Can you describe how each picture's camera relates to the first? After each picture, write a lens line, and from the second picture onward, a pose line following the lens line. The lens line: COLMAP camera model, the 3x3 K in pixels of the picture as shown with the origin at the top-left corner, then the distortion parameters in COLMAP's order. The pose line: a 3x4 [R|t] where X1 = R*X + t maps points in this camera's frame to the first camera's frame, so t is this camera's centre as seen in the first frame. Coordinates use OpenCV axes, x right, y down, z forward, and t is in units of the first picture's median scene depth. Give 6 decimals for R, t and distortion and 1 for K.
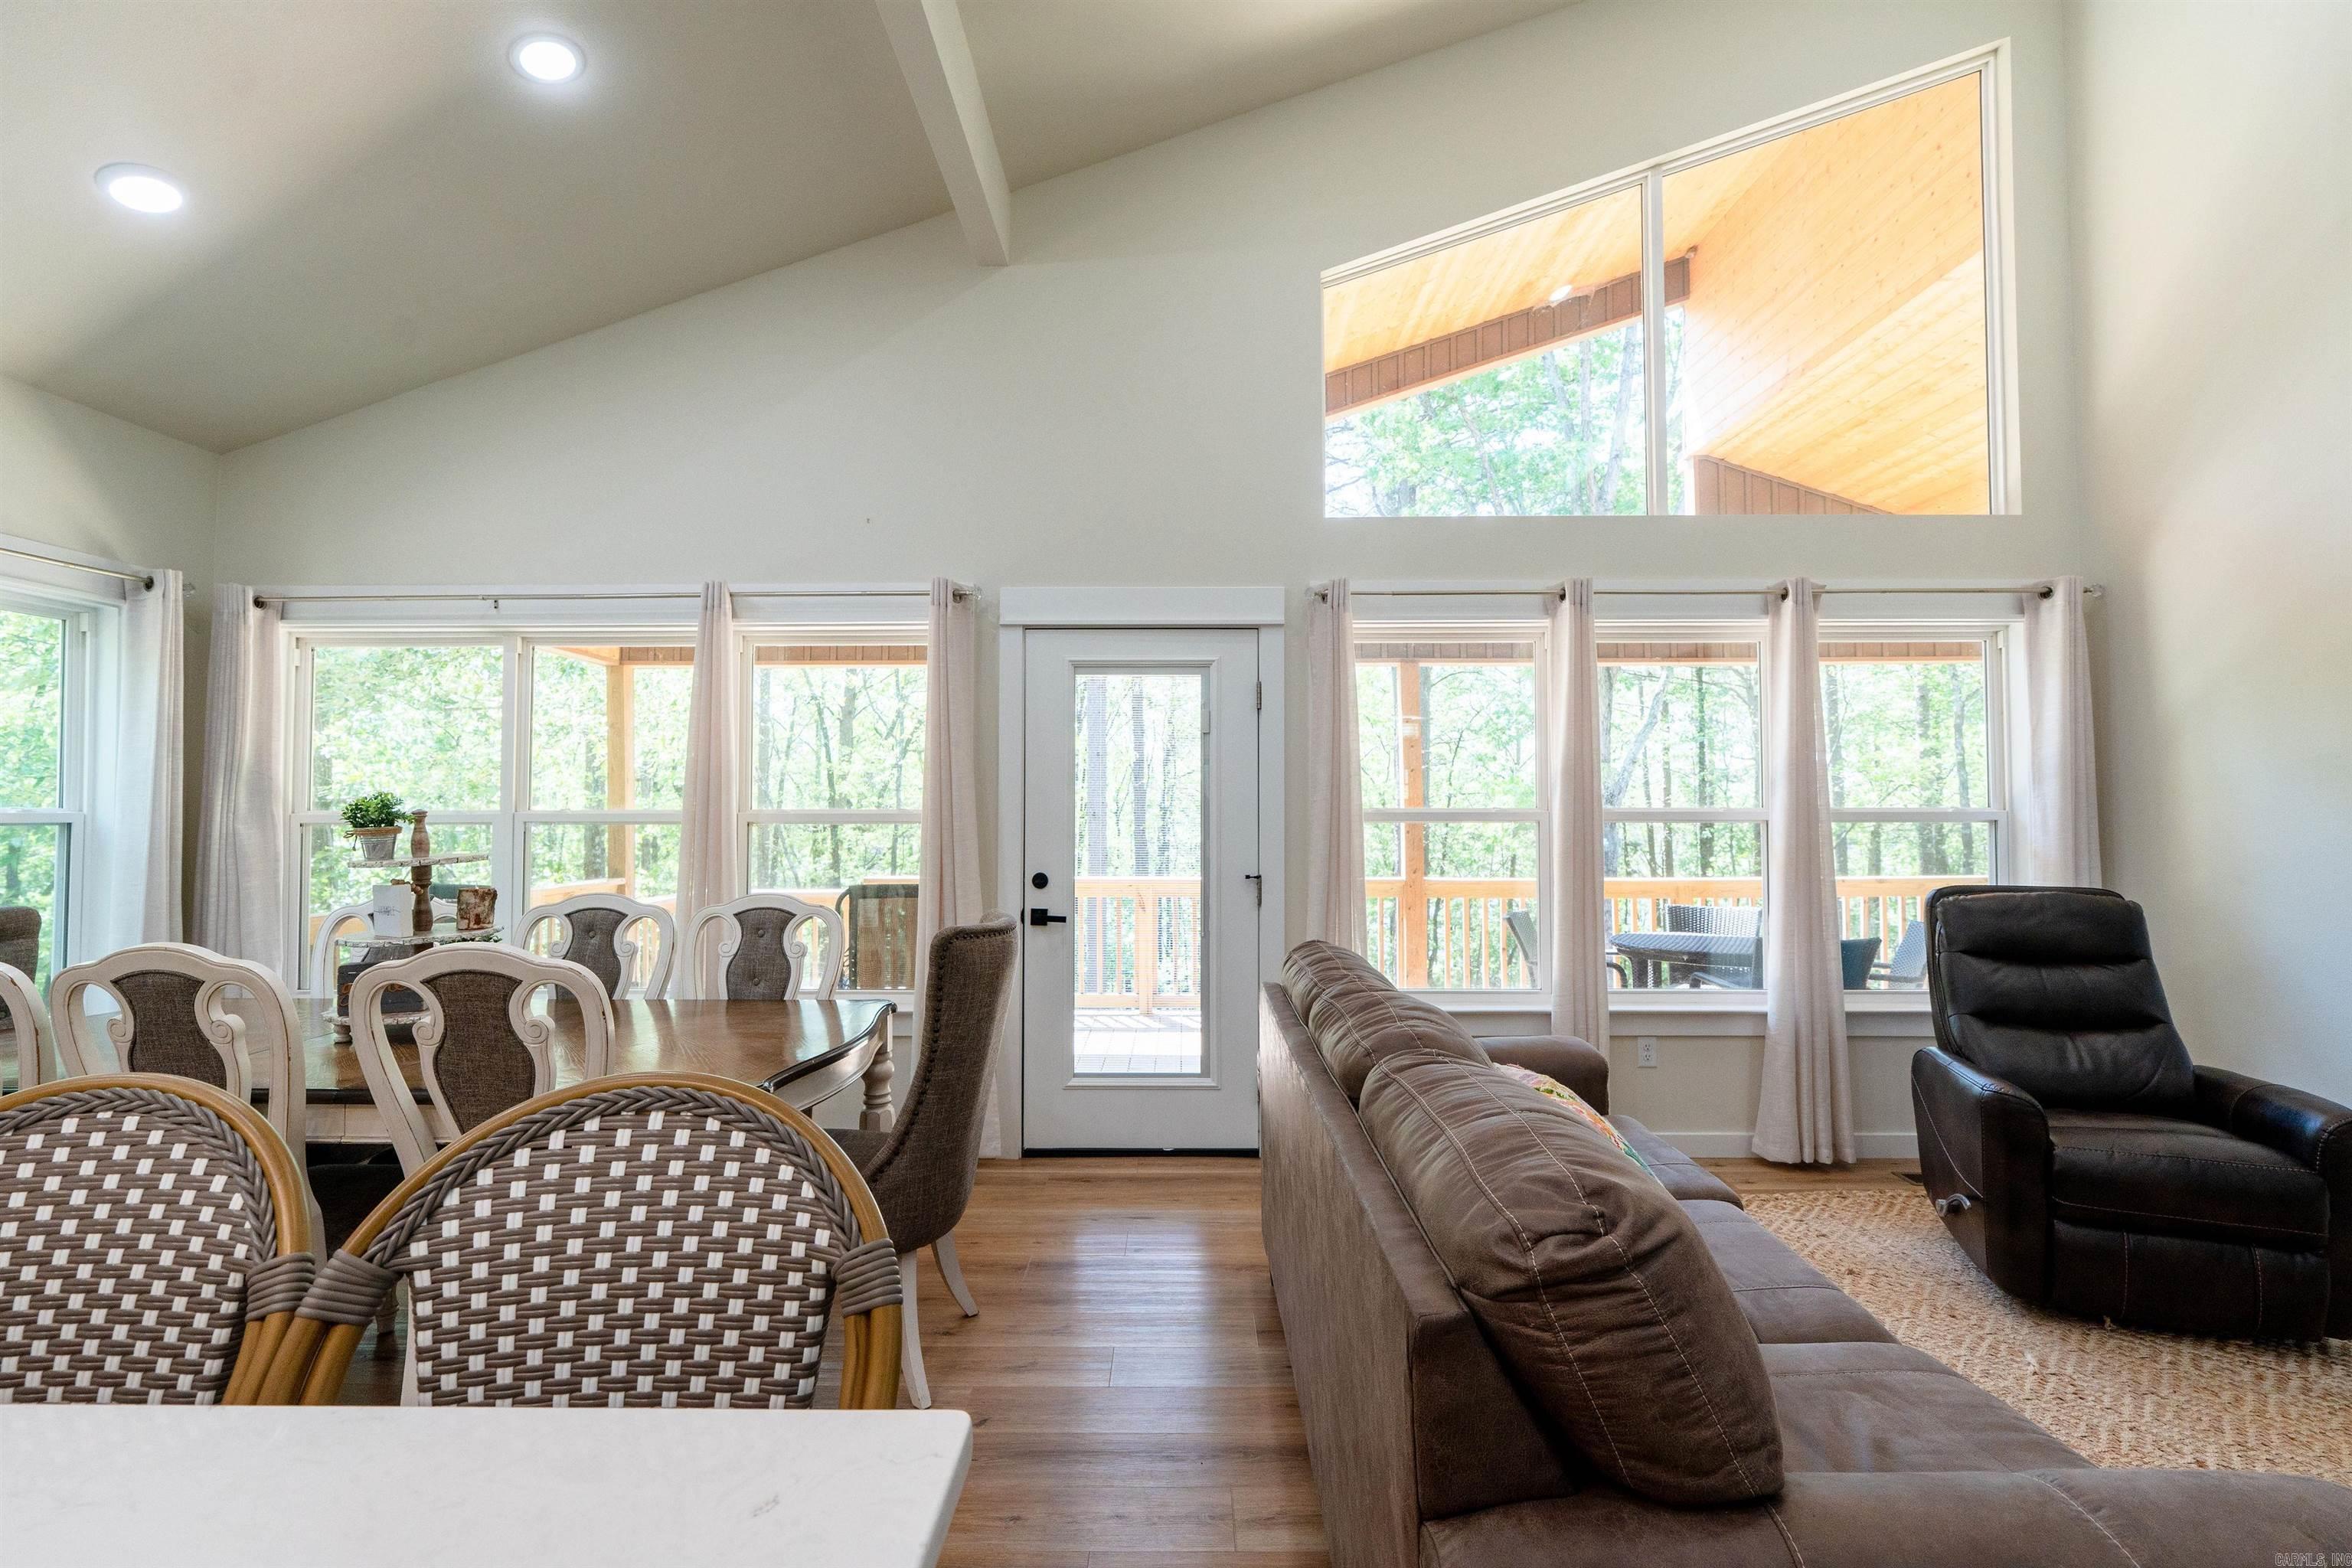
lens RADIAL K [[1051.4, 0, 1174.4], [0, 1051.4, 782.8], [0, 0, 1]] dist [-0.009578, 0.003421]
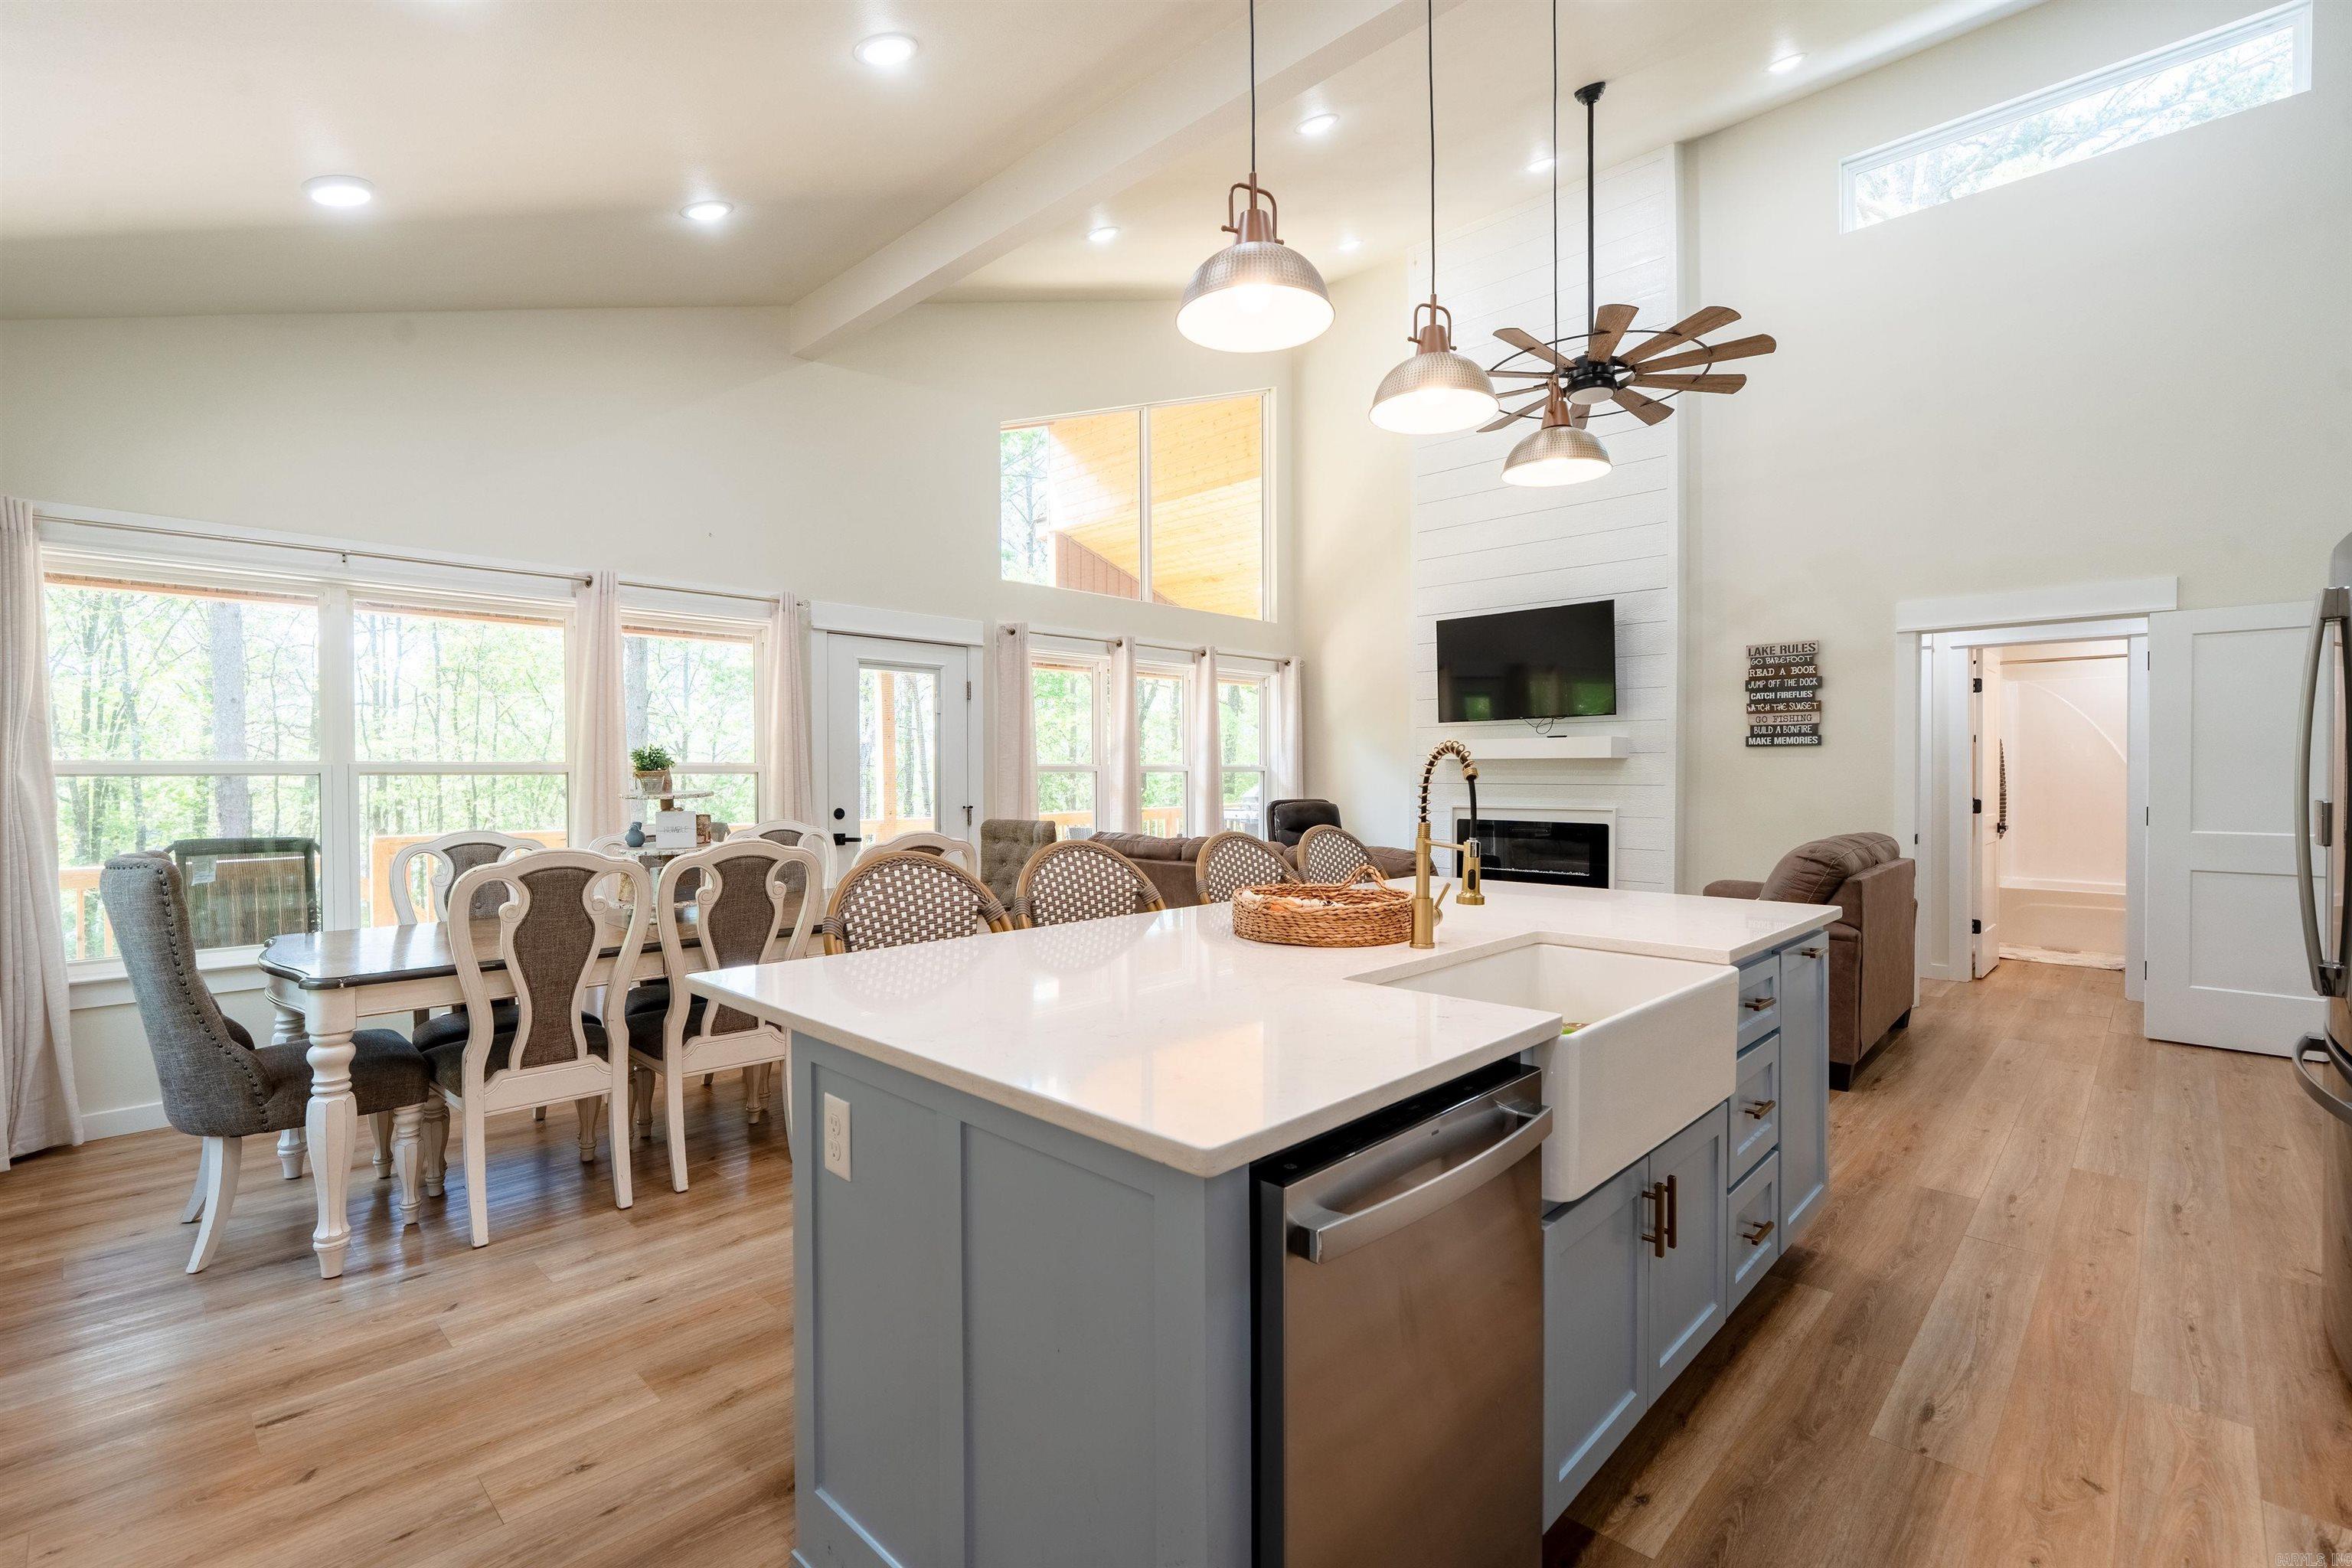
lens RADIAL K [[1051.4, 0, 1172.2], [0, 1051.4, 780.2], [0, 0, 1]] dist [-0.009578, 0.003421]
pose [[0.688451, -0.006176, 0.725257, -0.856435], [-0.017344, 0.999538, 0.024975, 0.005654], [-0.725076, -0.029773, 0.688025, -0.294296]]
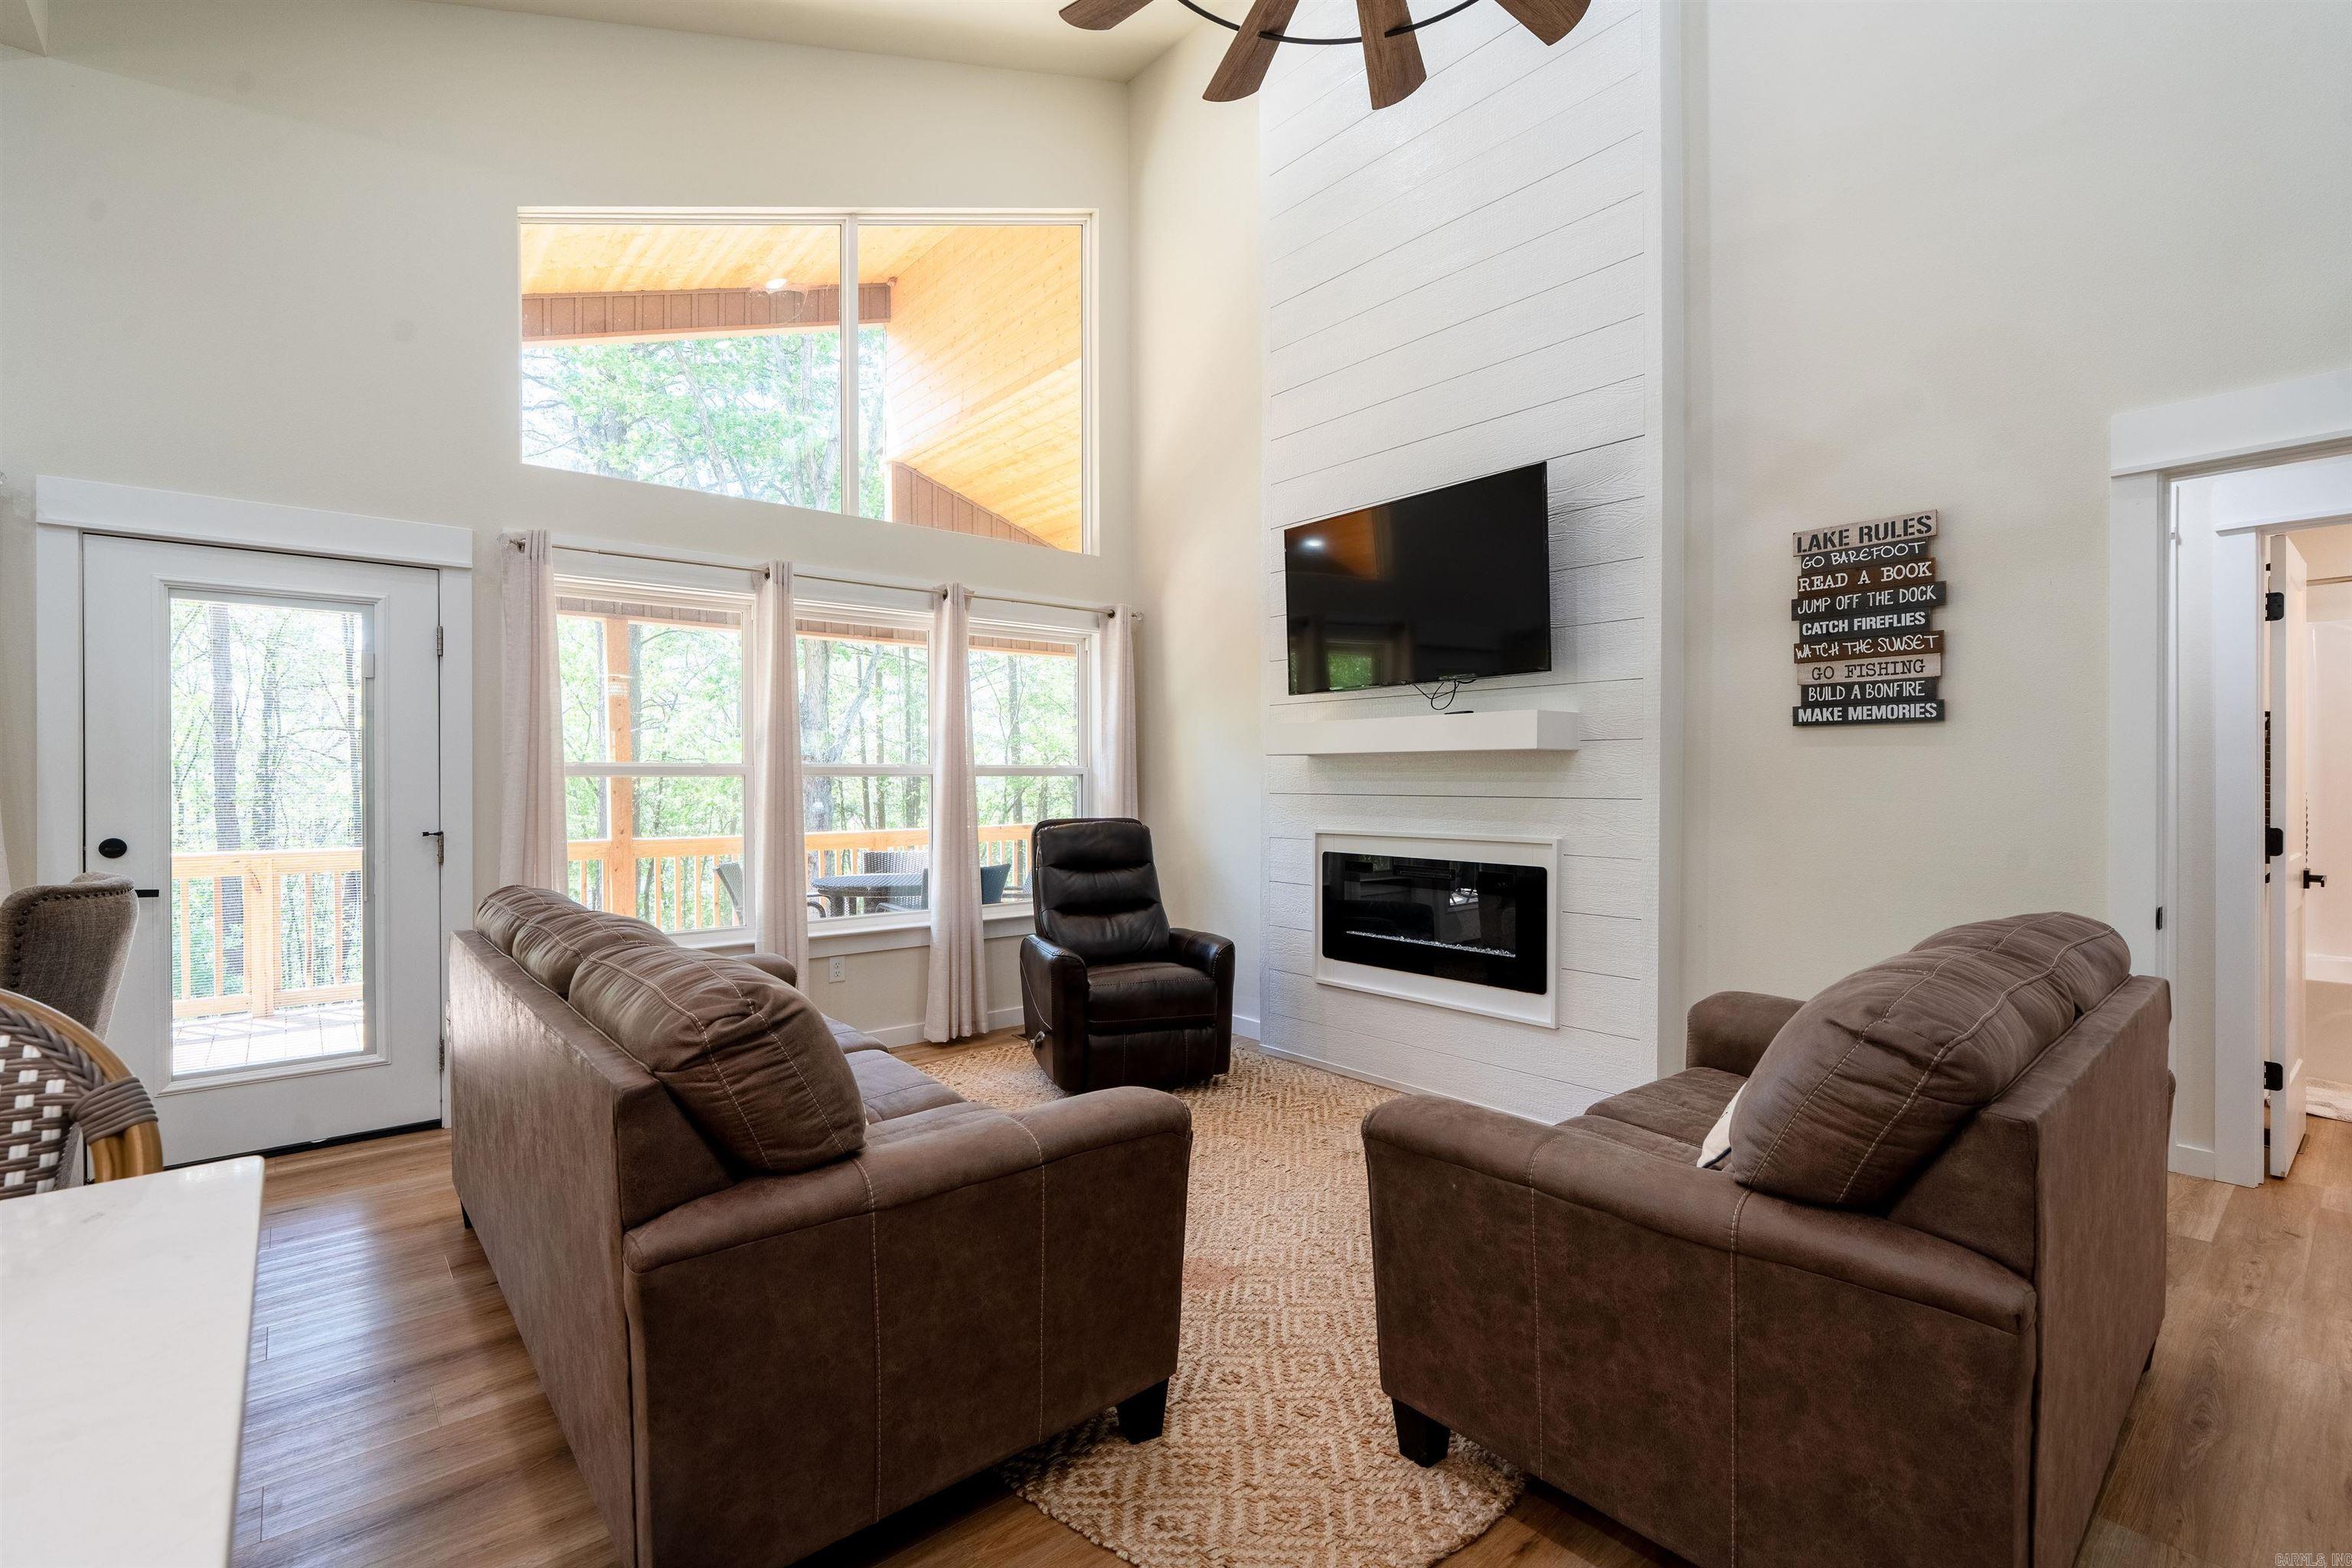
lens RADIAL K [[1051.4, 0, 1175.3], [0, 1051.4, 781.8], [0, 0, 1]] dist [-0.009578, 0.003421]
pose [[0.758858, -0.003965, 0.651245, -0.031684], [-0.014958, 0.999612, 0.023515, 0.011117], [-0.651085, -0.027586, 0.758503, -0.144829]]
